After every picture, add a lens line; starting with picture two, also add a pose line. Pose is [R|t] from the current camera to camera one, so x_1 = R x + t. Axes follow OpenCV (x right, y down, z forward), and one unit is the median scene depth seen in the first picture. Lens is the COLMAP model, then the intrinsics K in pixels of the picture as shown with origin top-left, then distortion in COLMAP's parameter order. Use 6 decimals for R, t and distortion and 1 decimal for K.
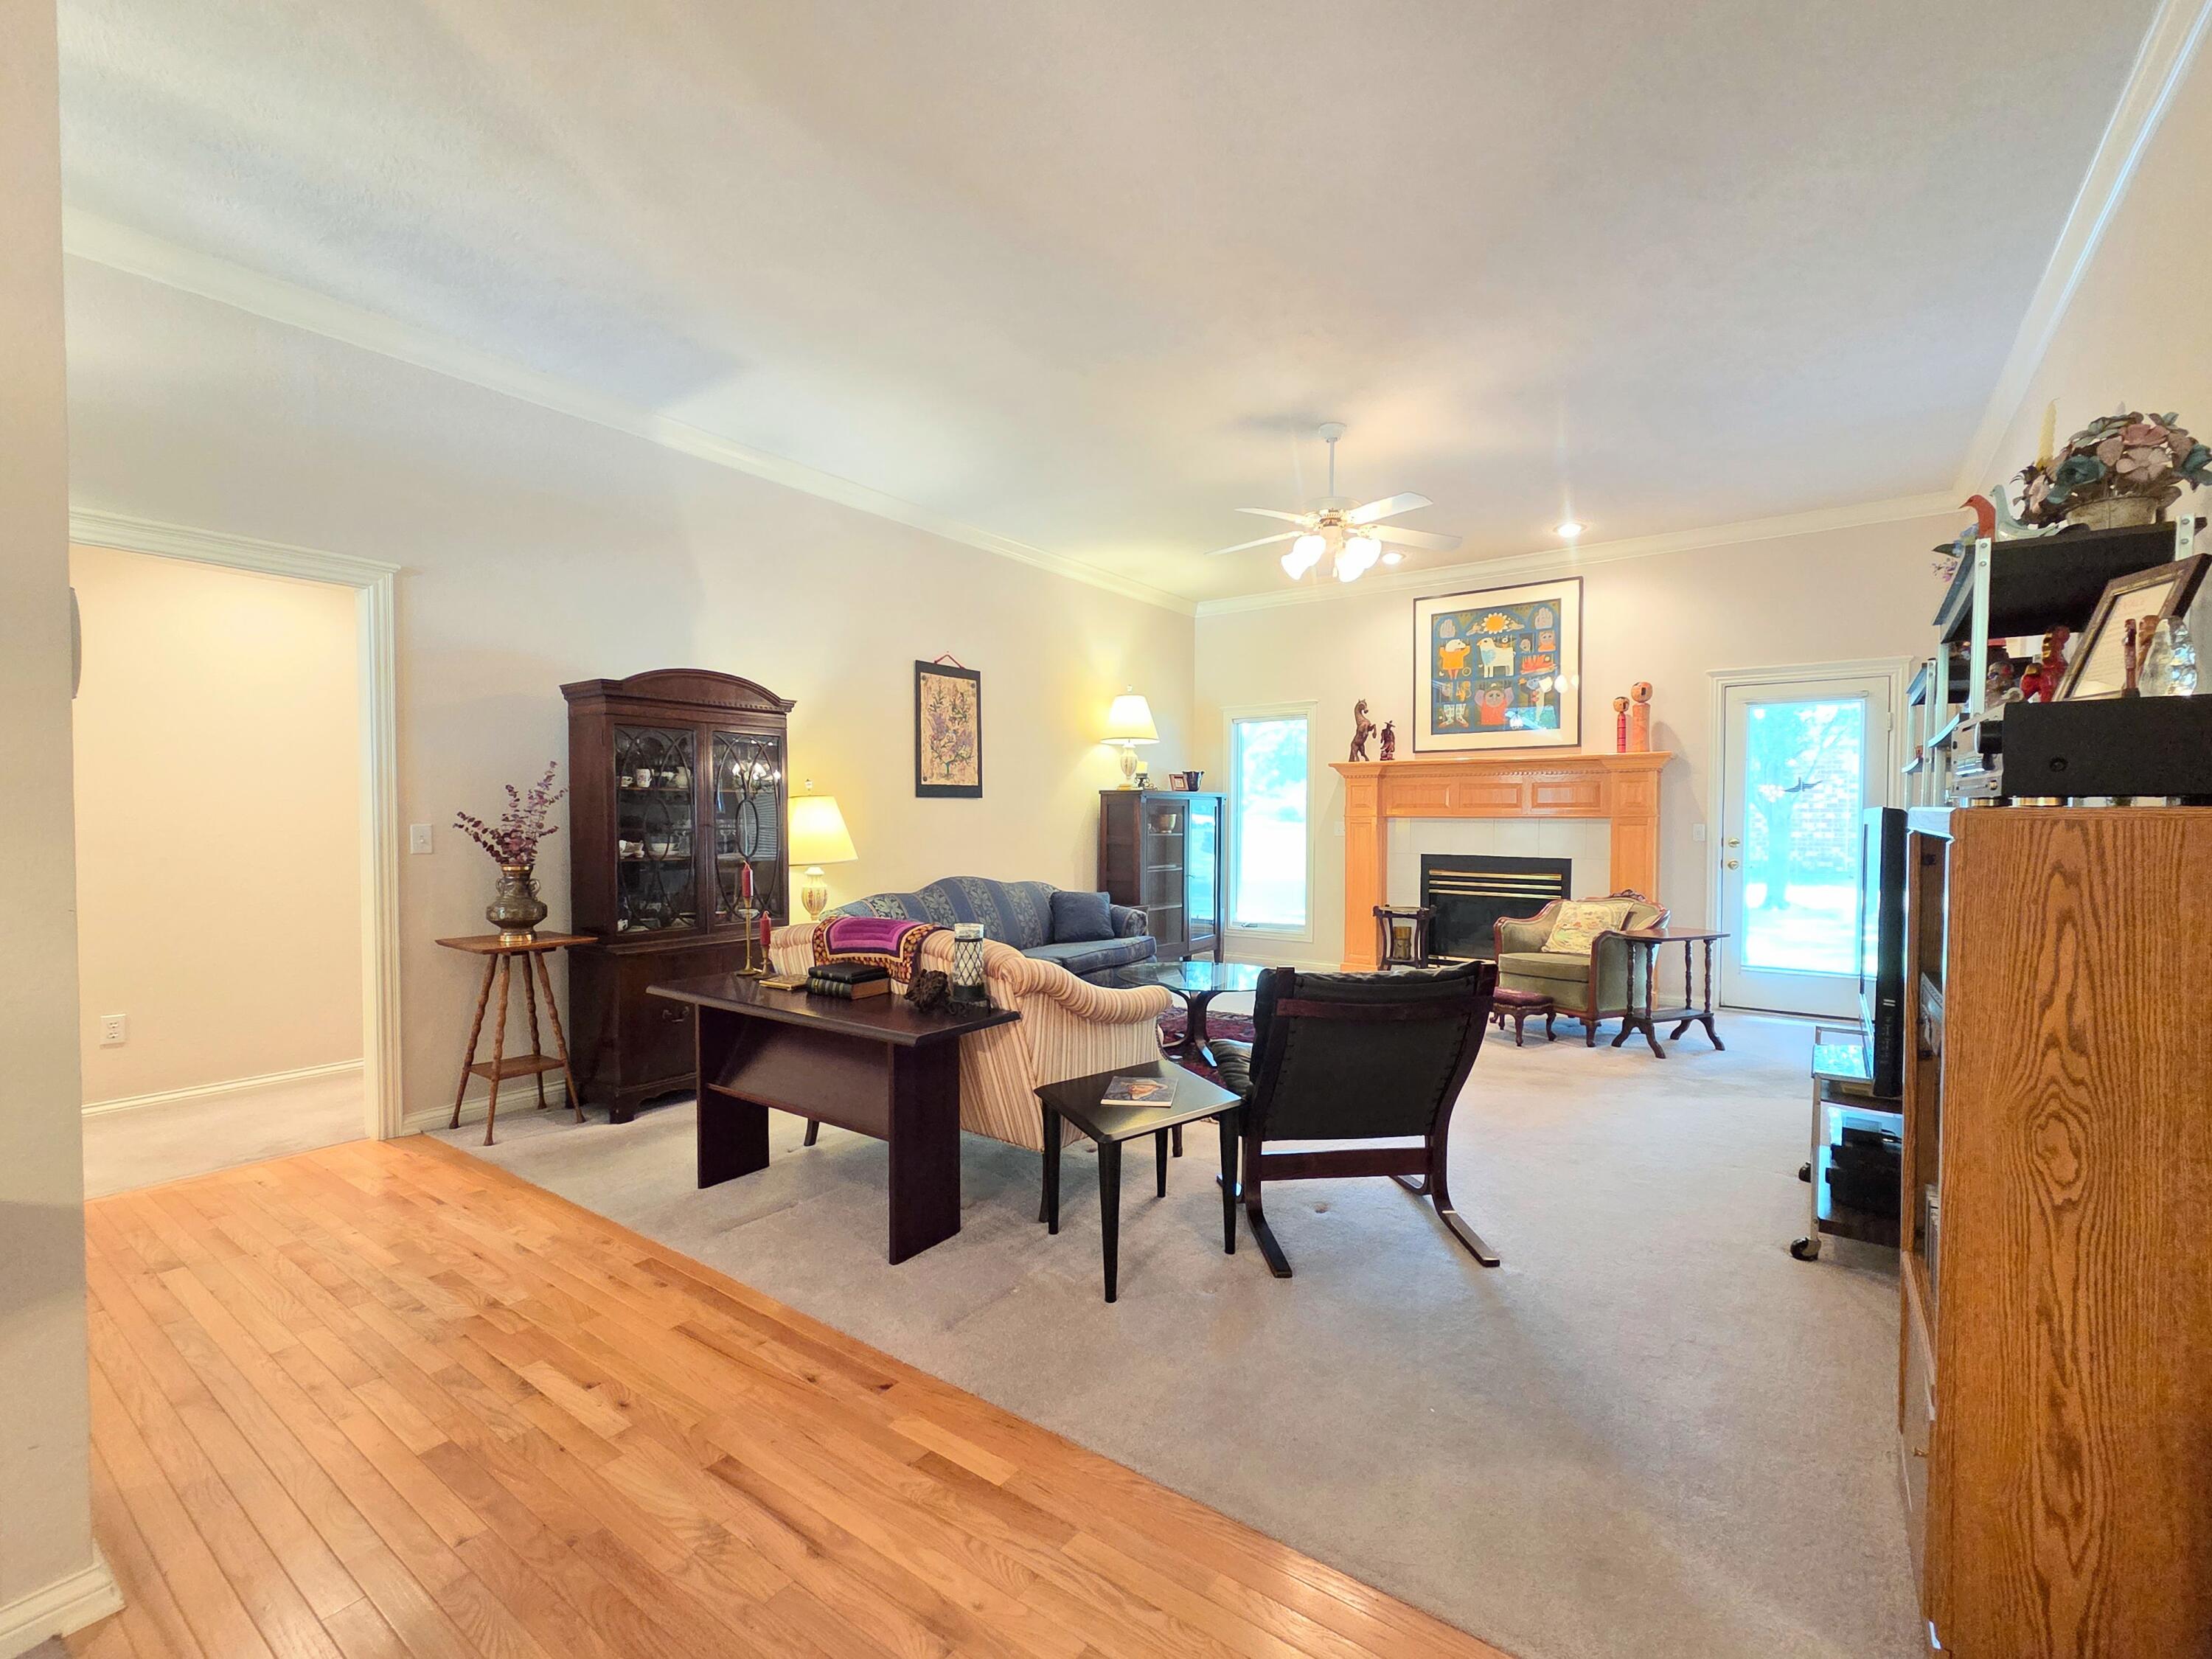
lens RADIAL K [[903.1, 0, 1112.3], [0, 903.1, 838.0], [0, 0, 1]] dist [-0.000587, -0.000021]
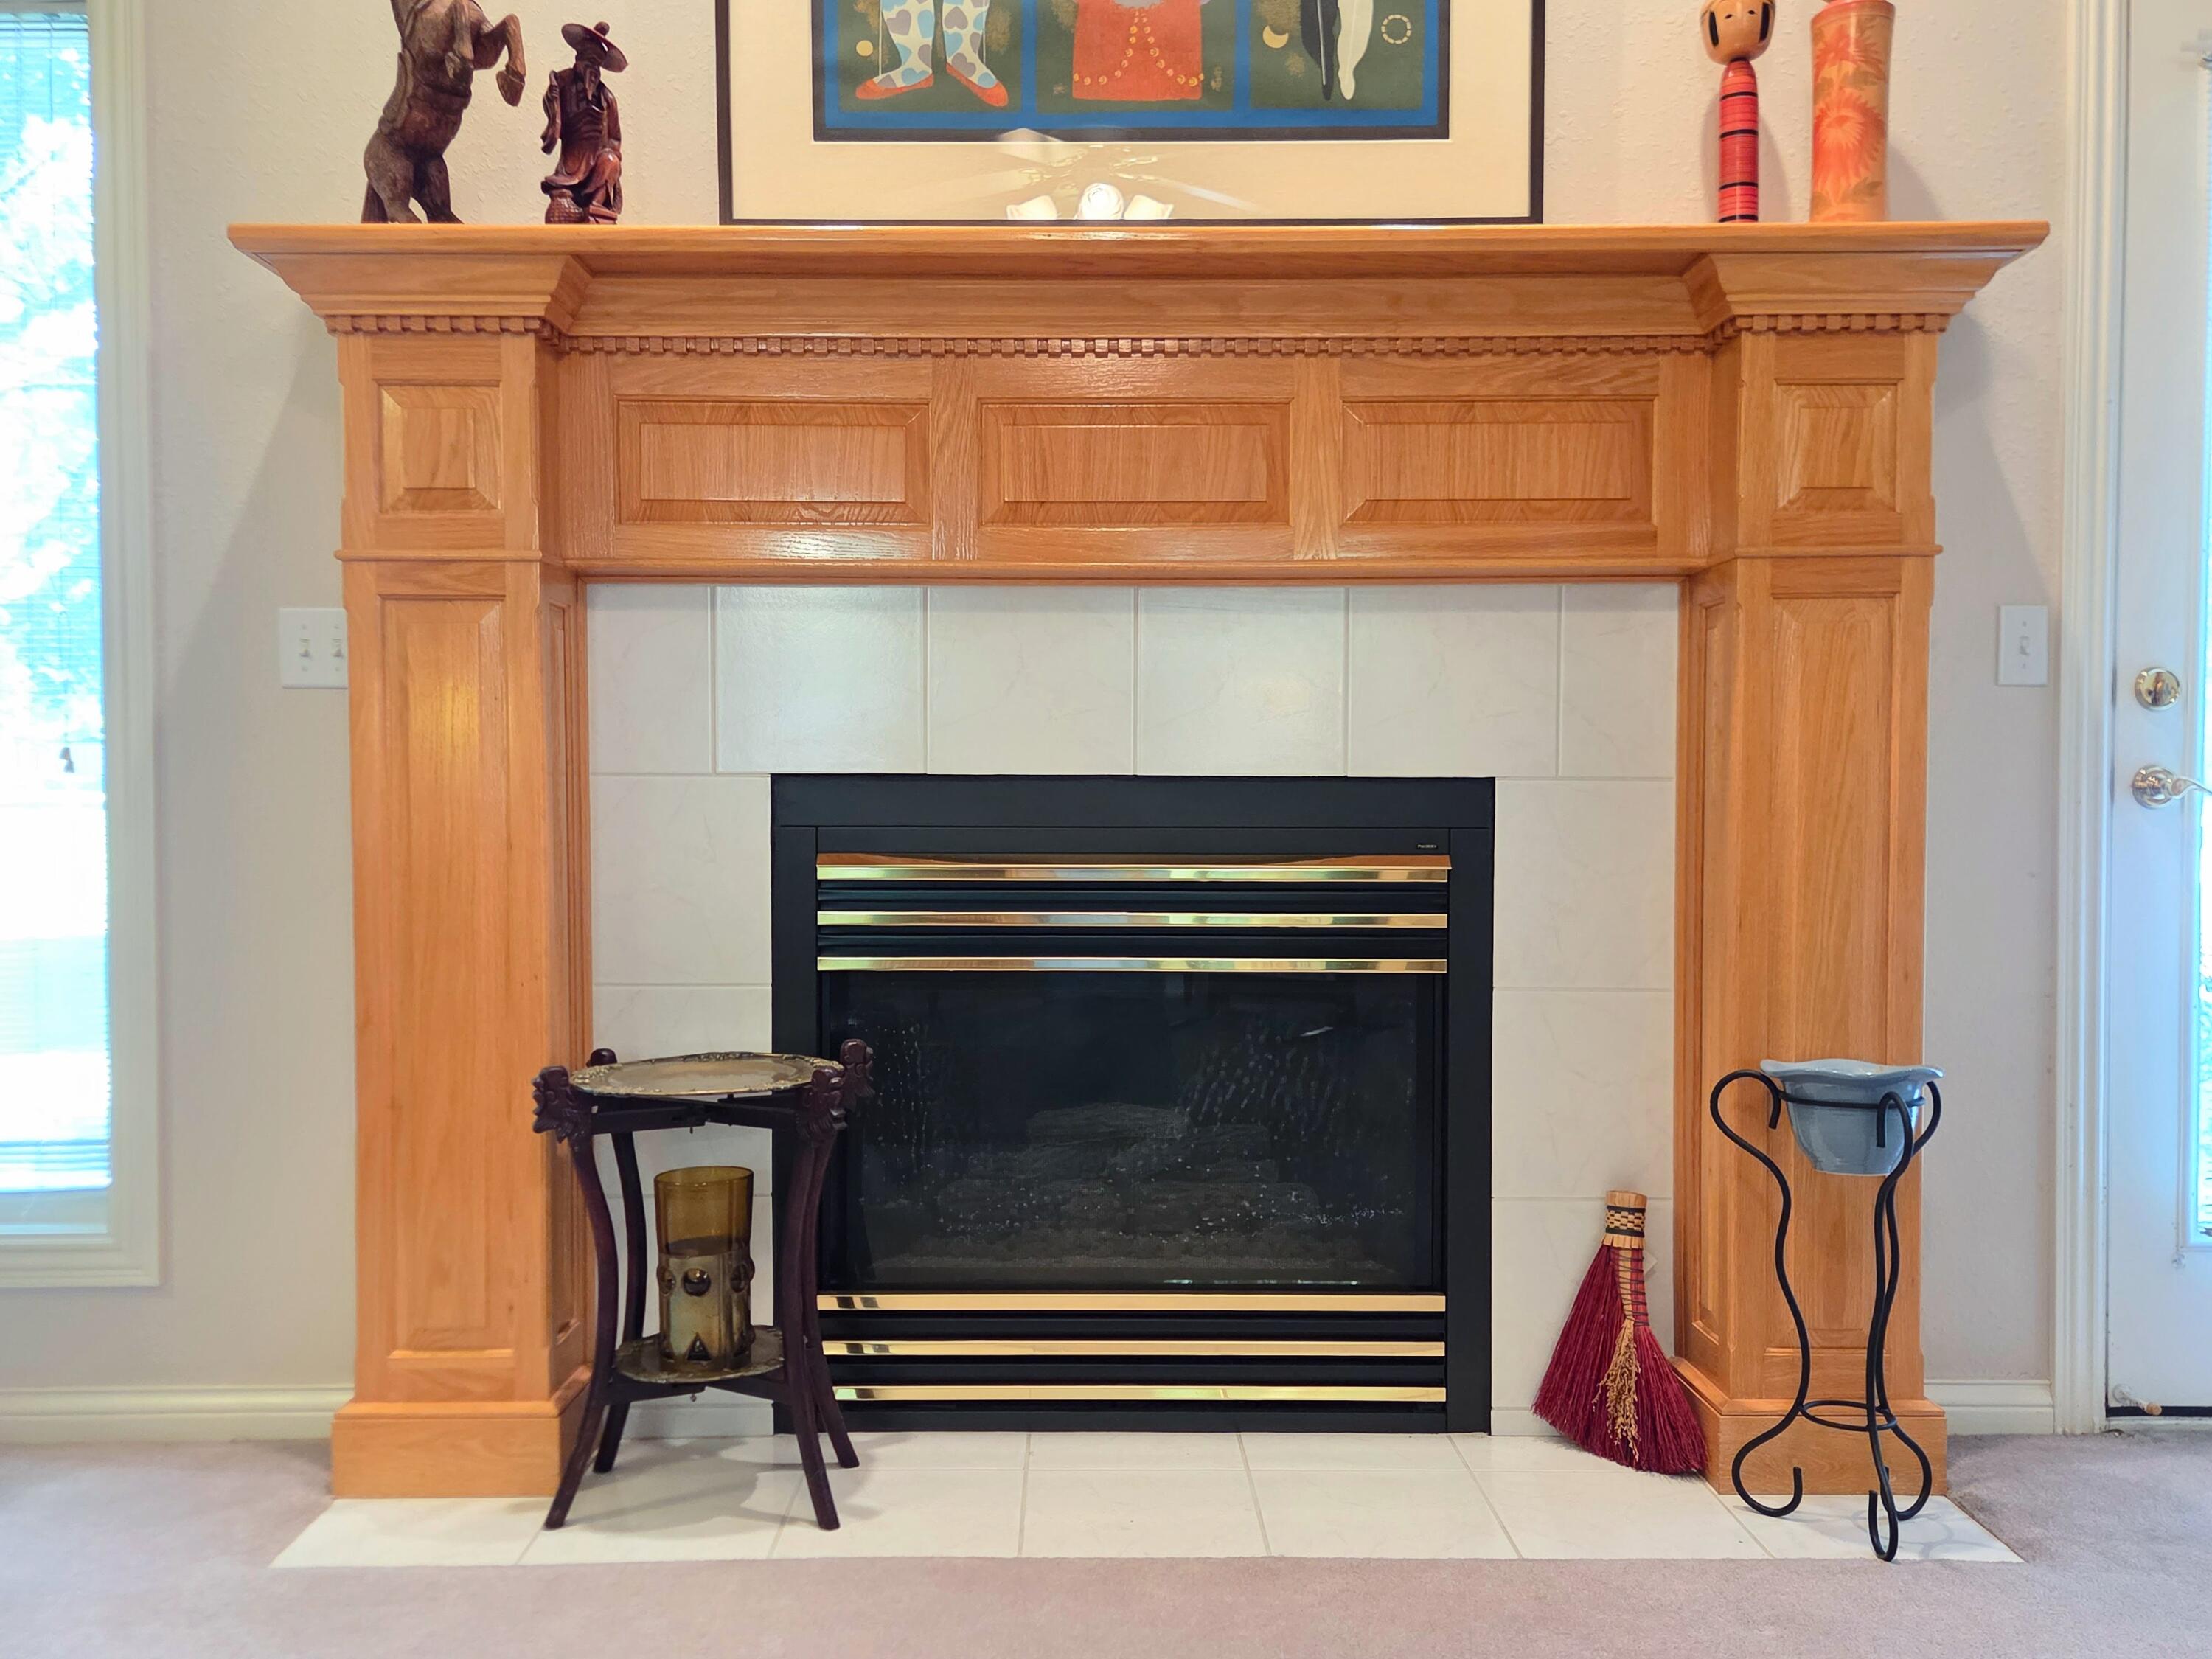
lens RADIAL K [[1812.9, 0, 1105.4], [0, 1812.9, 848.9], [0, 0, 1]] dist [0.022464, 0.004073]
pose [[0.792728, -0.028659, 0.608901, 0.164199], [0.014303, 0.999494, 0.028422, 0.023739], [-0.609407, -0.013822, 0.792737, 0.654494]]
